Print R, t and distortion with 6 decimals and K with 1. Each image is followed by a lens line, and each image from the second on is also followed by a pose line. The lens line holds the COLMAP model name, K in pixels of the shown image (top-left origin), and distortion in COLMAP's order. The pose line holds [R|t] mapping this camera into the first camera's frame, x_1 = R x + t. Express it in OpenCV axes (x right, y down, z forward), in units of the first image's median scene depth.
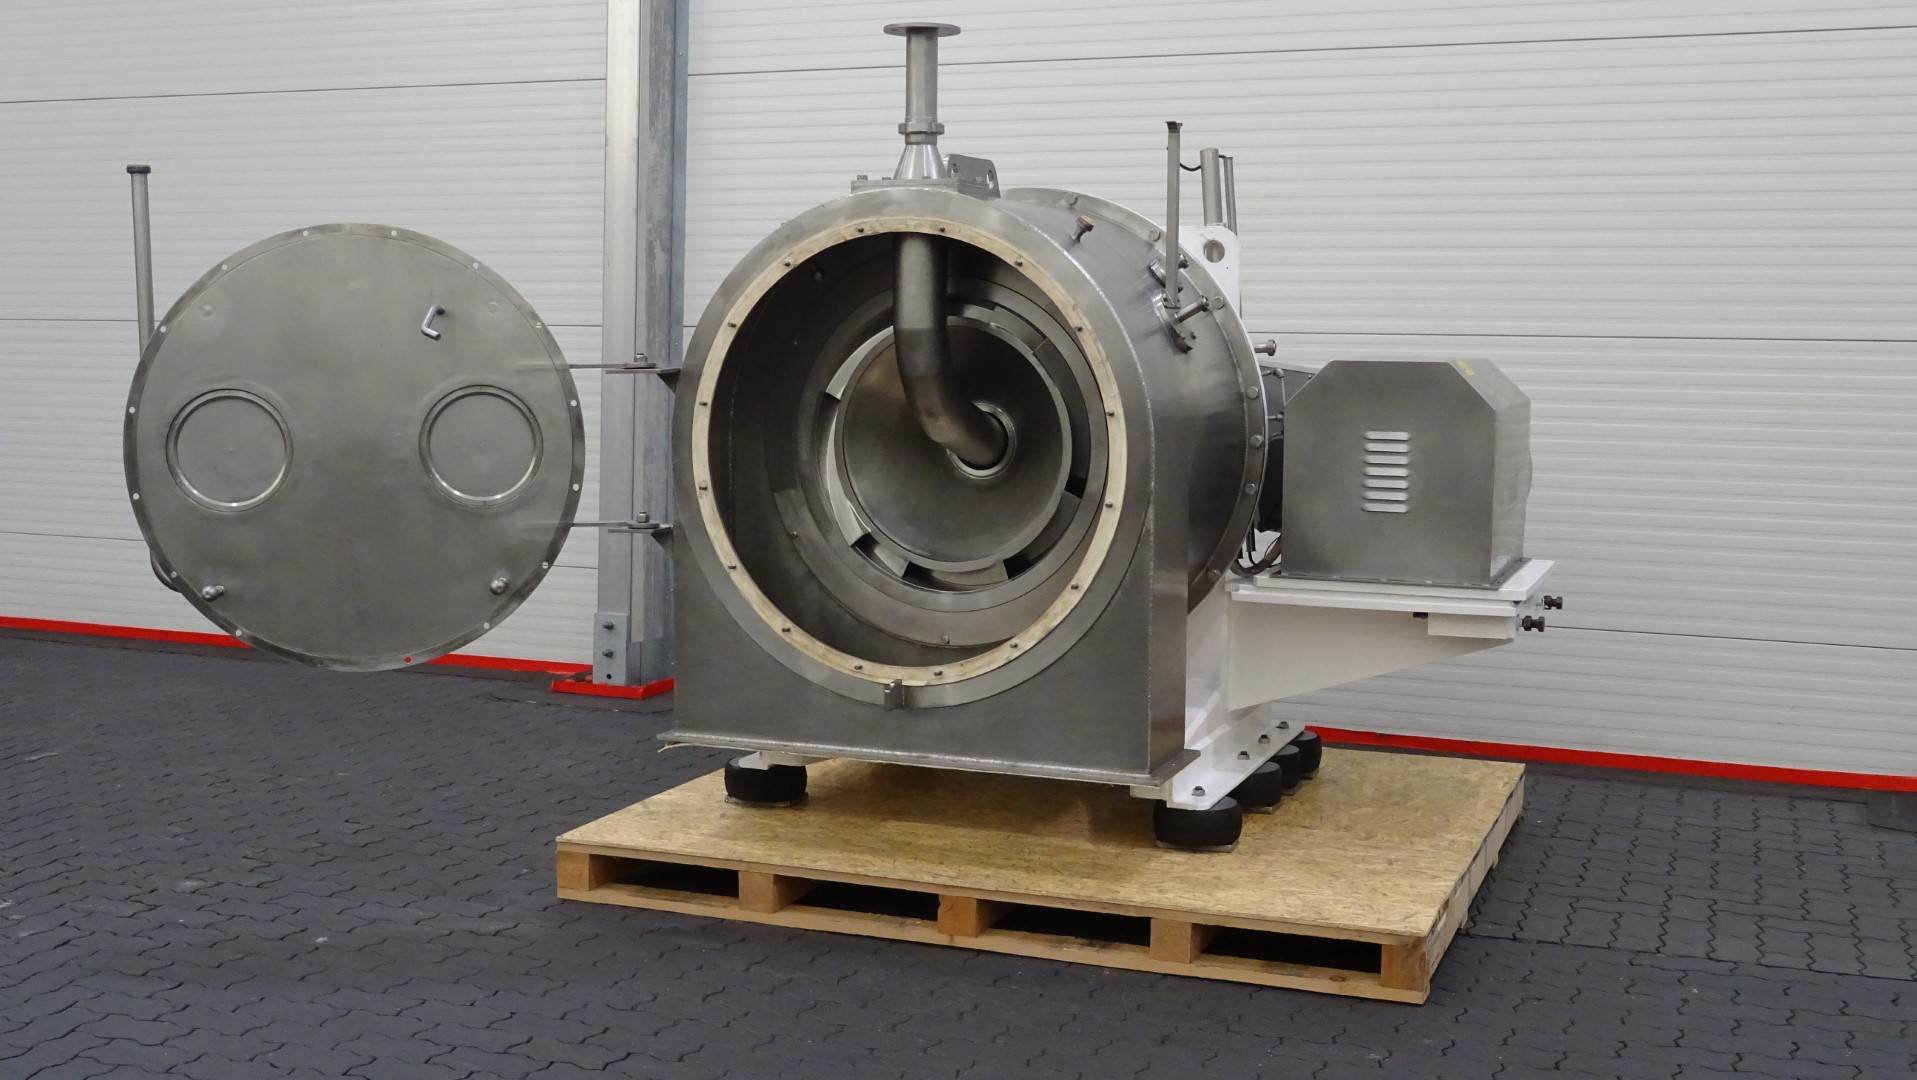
lens RADIAL K [[2086.2, 0, 962.6], [0, 2086.2, 549.3], [0, 0, 1]] dist [0.123991, 0.000000]
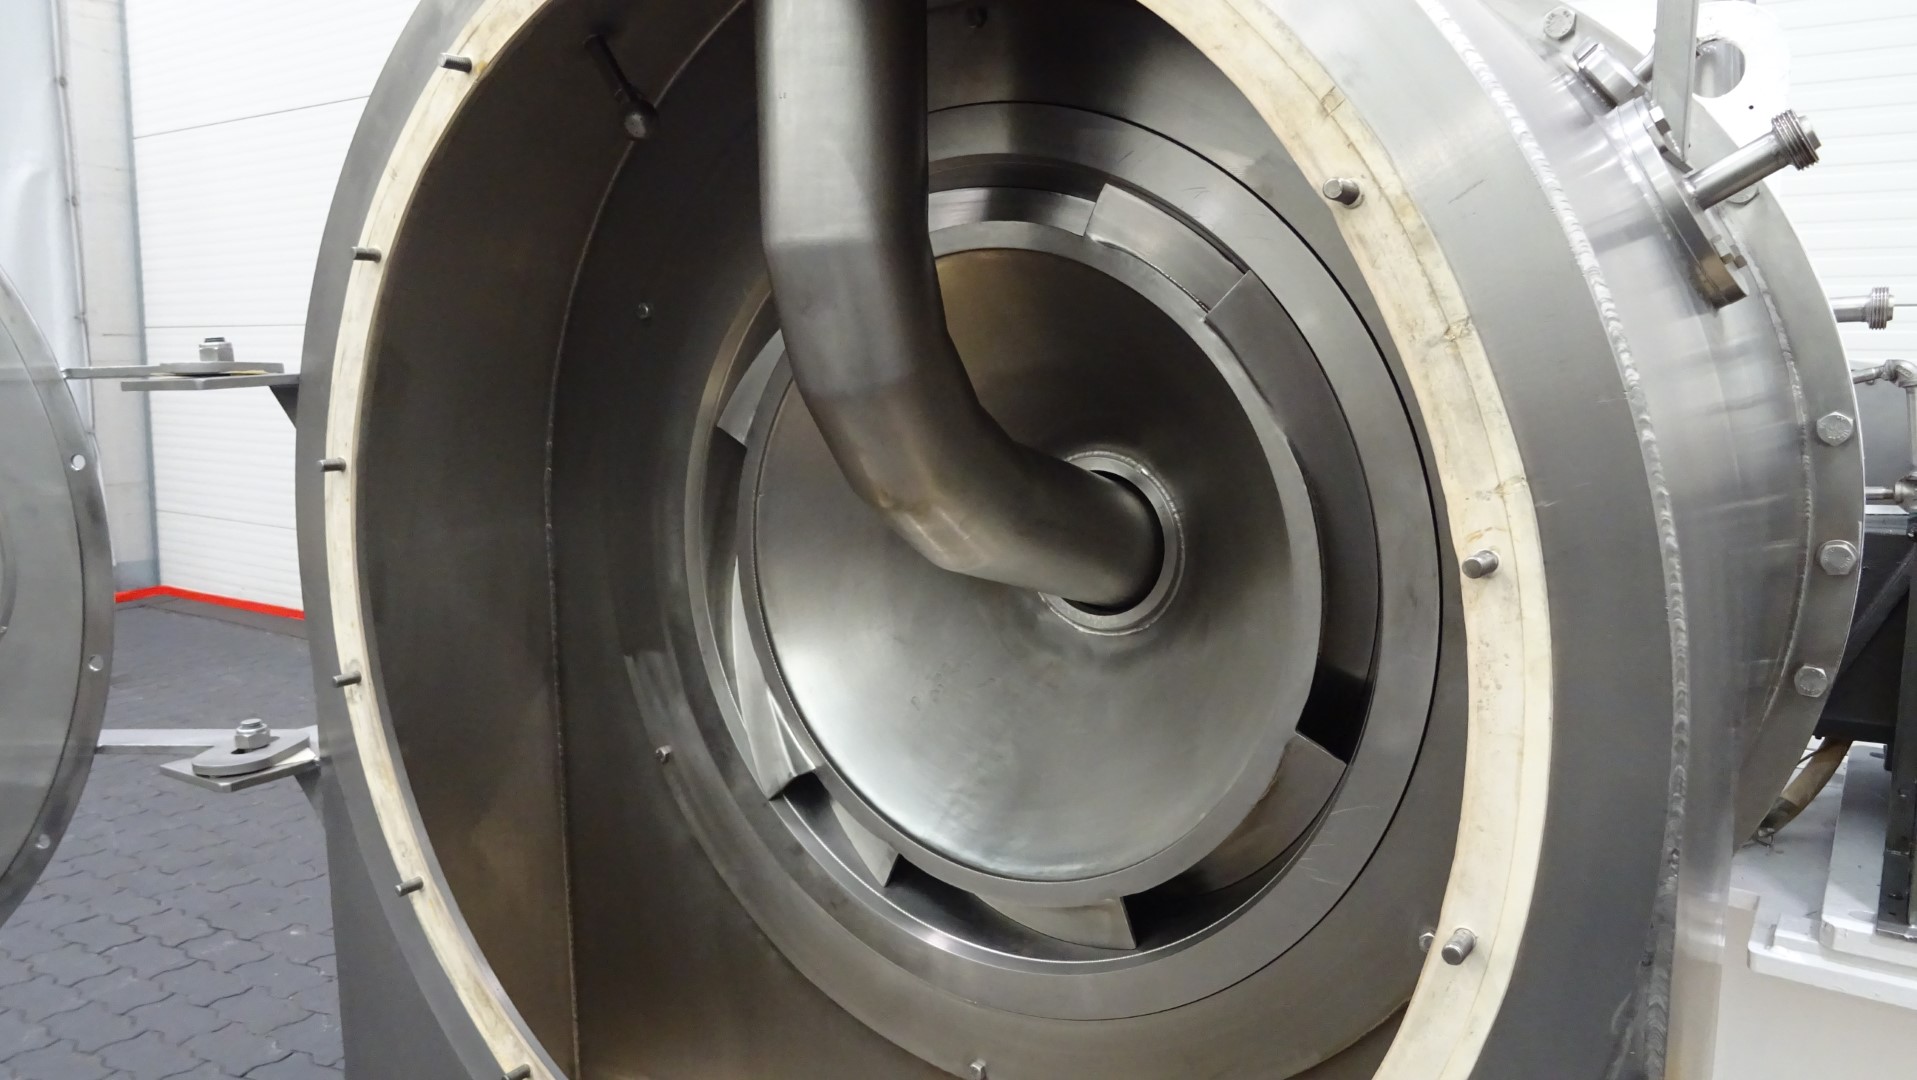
lens RADIAL K [[1384.6, 0, 944.2], [0, 1384.6, 554.3], [0, 0, 1]] dist [0.011794, -0.005517]
pose [[0.971547, 0.022763, -0.235750, 0.045739], [-0.011606, 0.998750, 0.048609, -0.066766], [0.236562, -0.044490, 0.970597, 0.772252]]
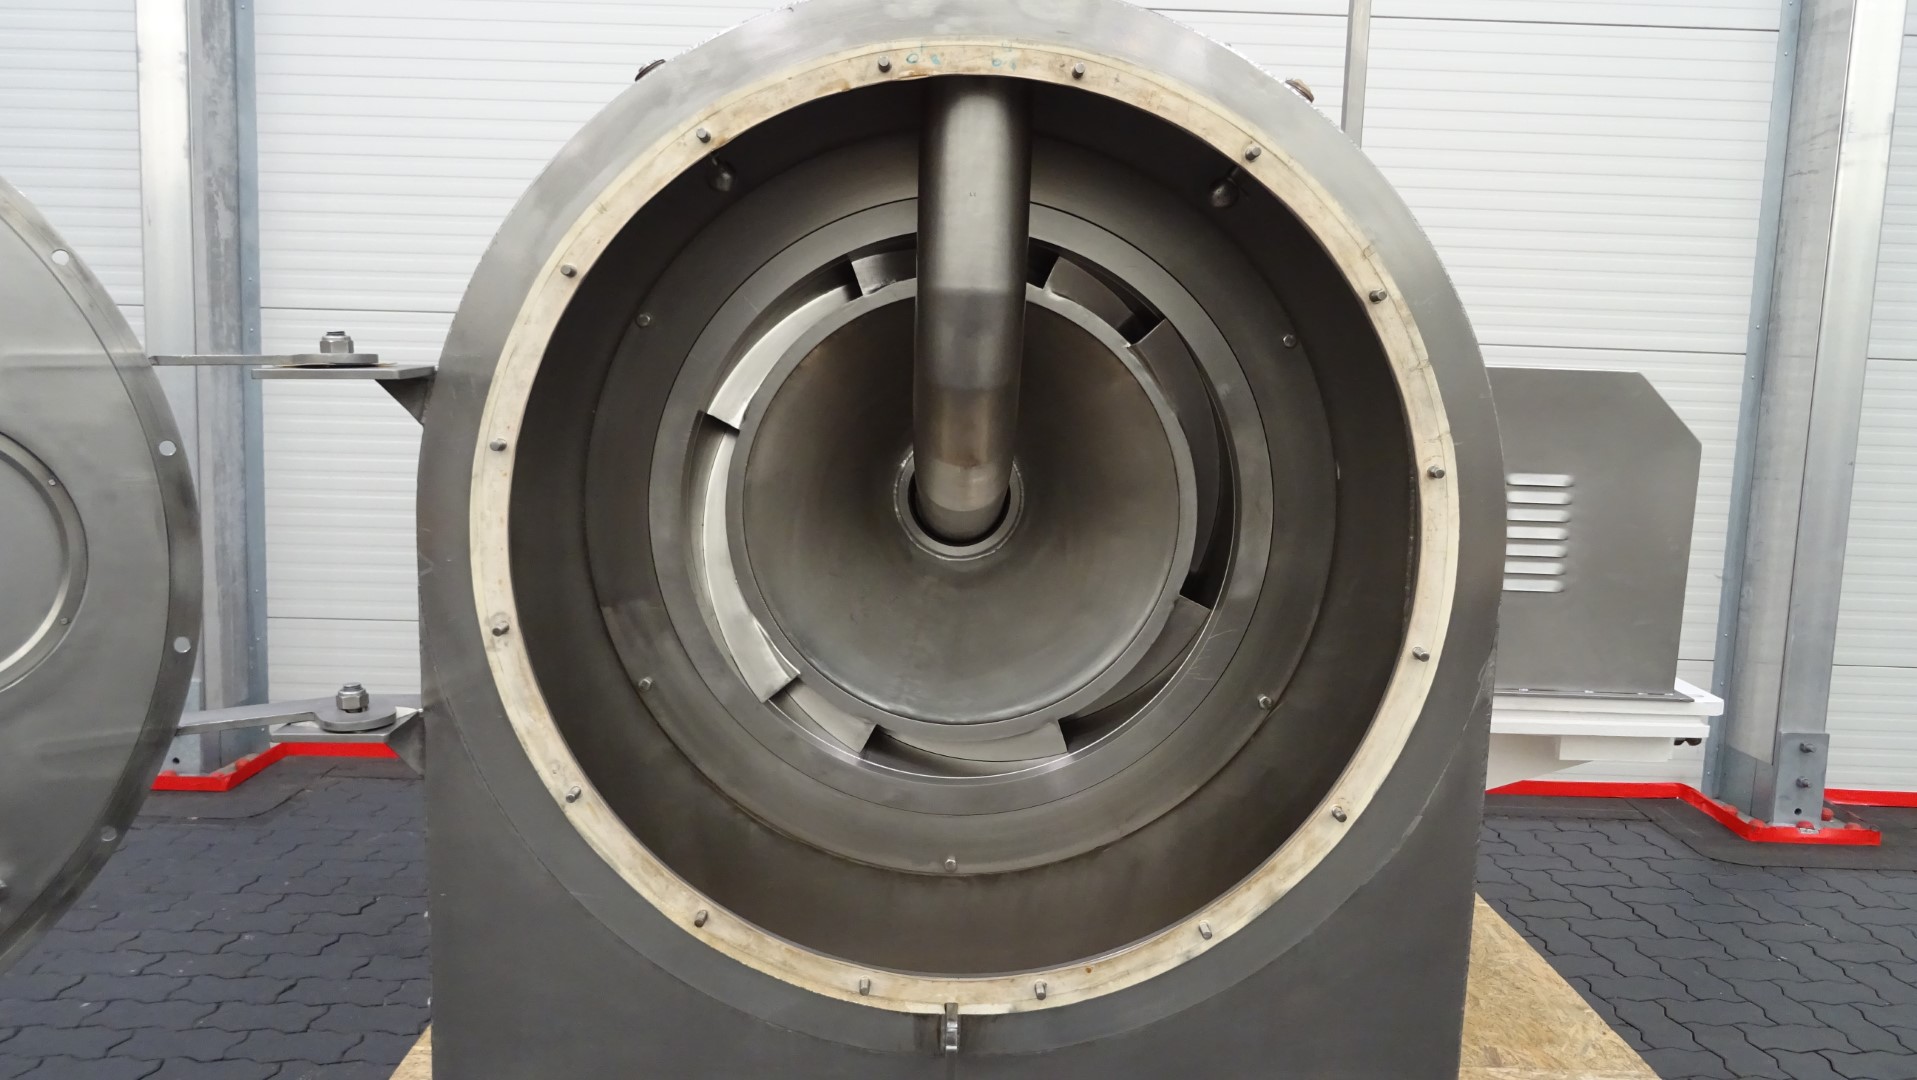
lens RADIAL K [[1384.6, 0, 972.4], [0, 1384.6, 554.8], [0, 0, 1]] dist [0.011794, -0.005517]
pose [[0.925341, -0.038657, 0.377160, -0.141787], [0.019852, 0.998364, 0.053620, -0.059917], [-0.378616, -0.042129, 0.924595, 0.678638]]
